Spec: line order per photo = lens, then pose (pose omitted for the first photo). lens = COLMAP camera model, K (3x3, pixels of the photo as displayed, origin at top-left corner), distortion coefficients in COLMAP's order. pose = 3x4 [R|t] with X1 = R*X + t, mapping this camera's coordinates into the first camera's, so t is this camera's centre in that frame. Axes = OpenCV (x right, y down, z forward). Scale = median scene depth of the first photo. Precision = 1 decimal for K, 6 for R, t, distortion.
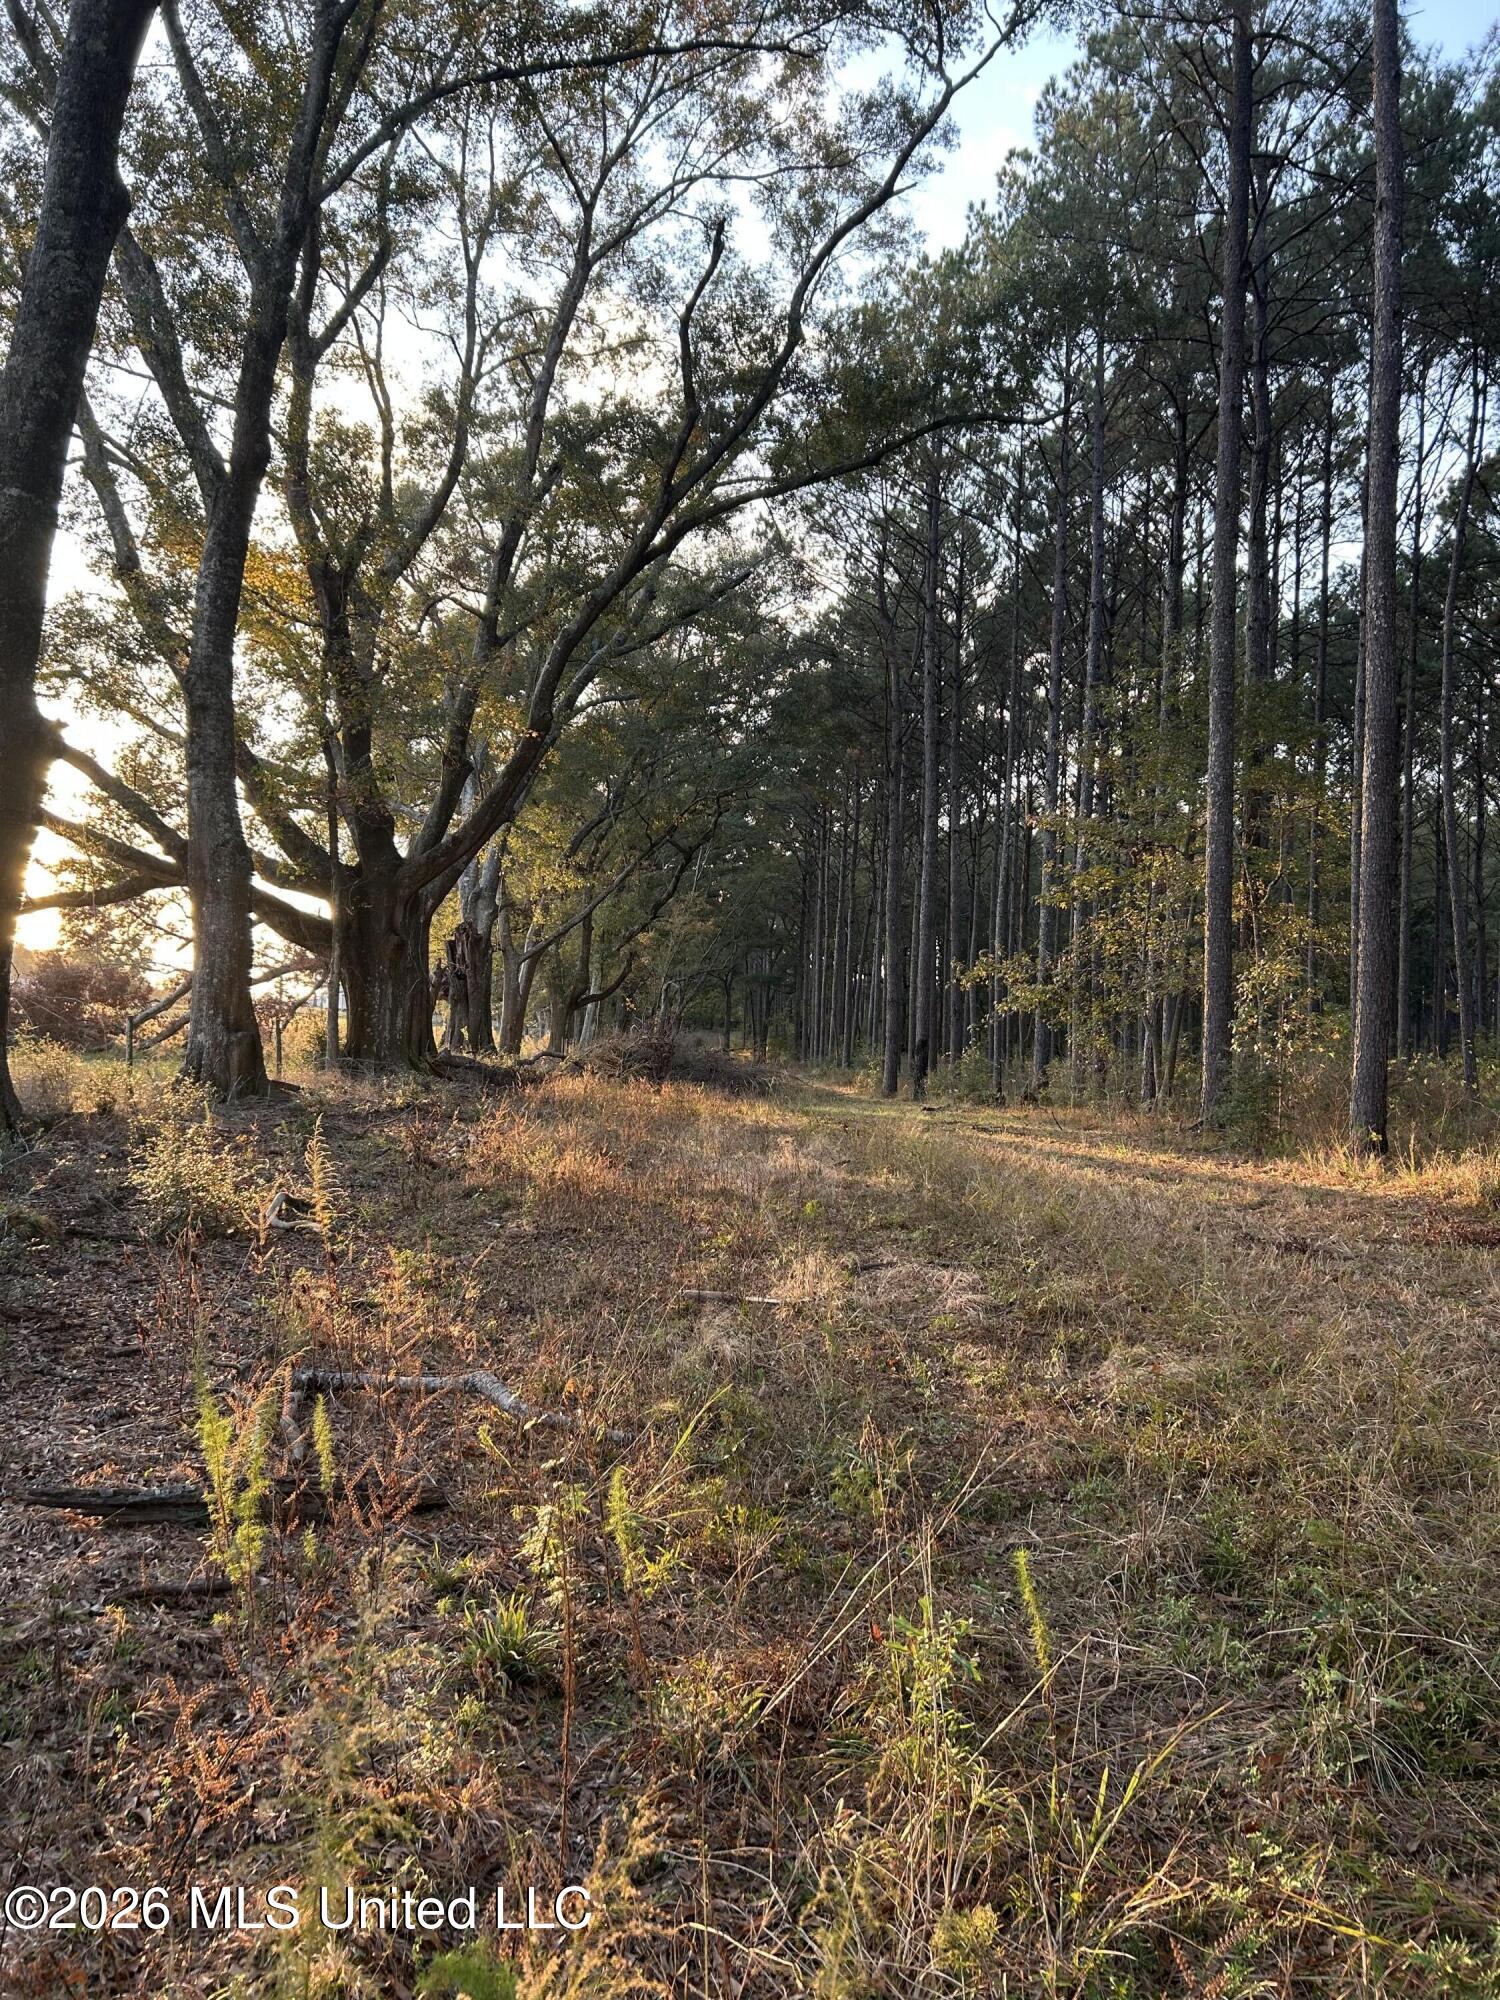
lens RADIAL K [[1495.5, 0, 743.6], [0, 1495.5, 1003.7], [0, 0, 1]] dist [0.036919, -0.026773]
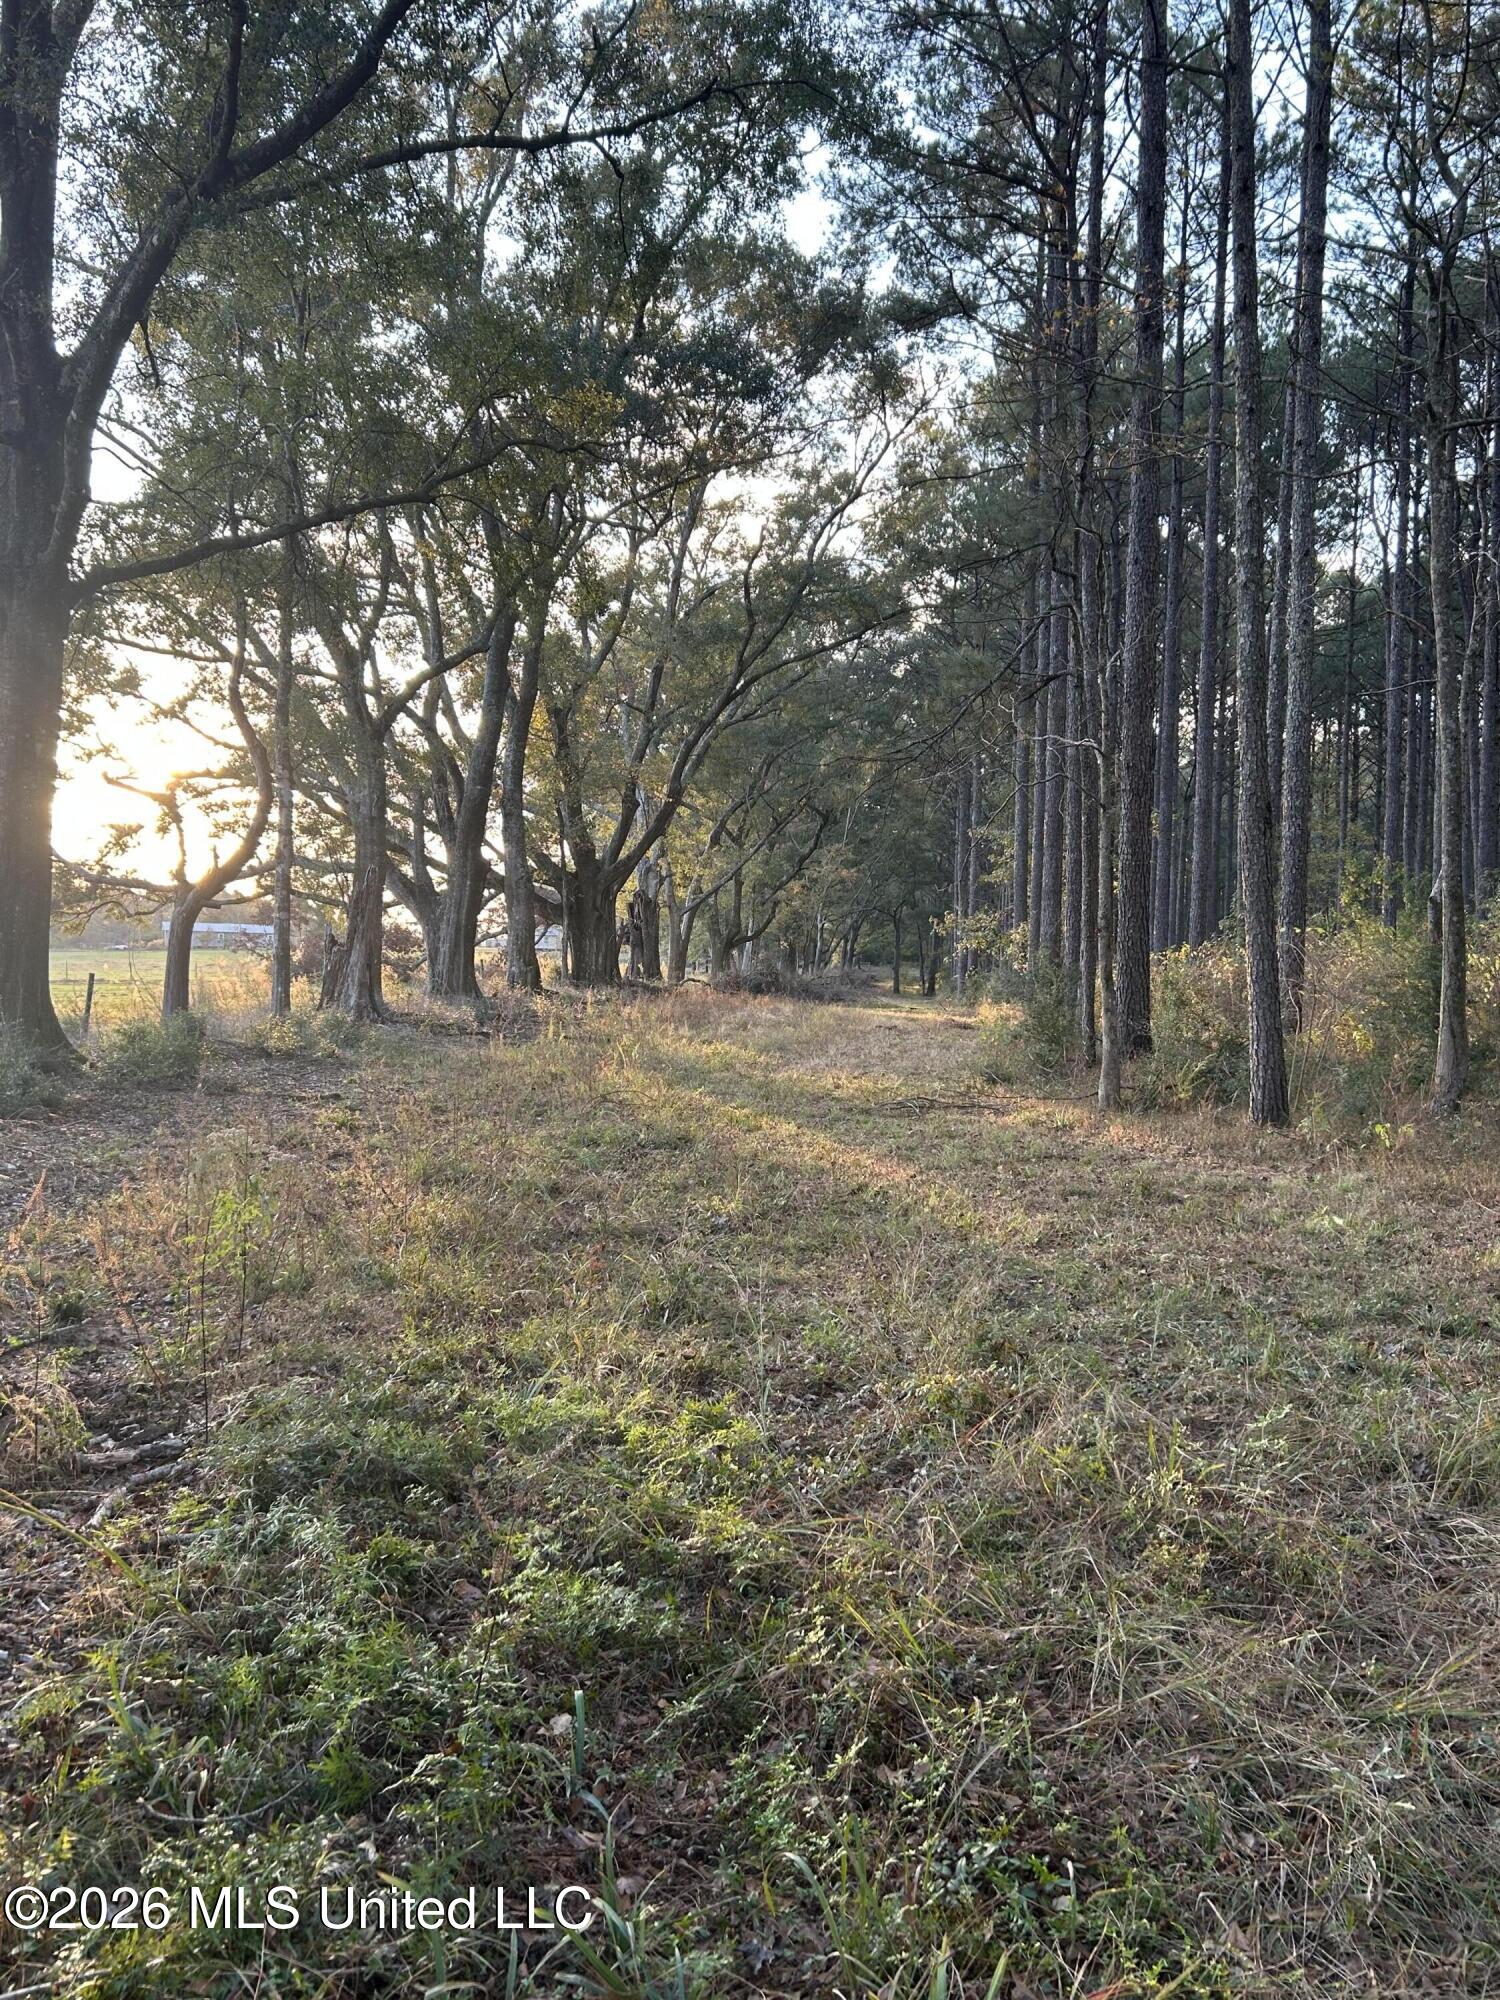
lens RADIAL K [[1630.9, 0, 752.1], [0, 1630.9, 995.5], [0, 0, 1]] dist [0.002156, 0.000083]
pose [[0.992393, -0.008143, -0.122844, 0.109319], [0.012578, 0.999295, 0.035373, -0.007192], [0.122470, -0.036649, 0.991795, -0.528595]]
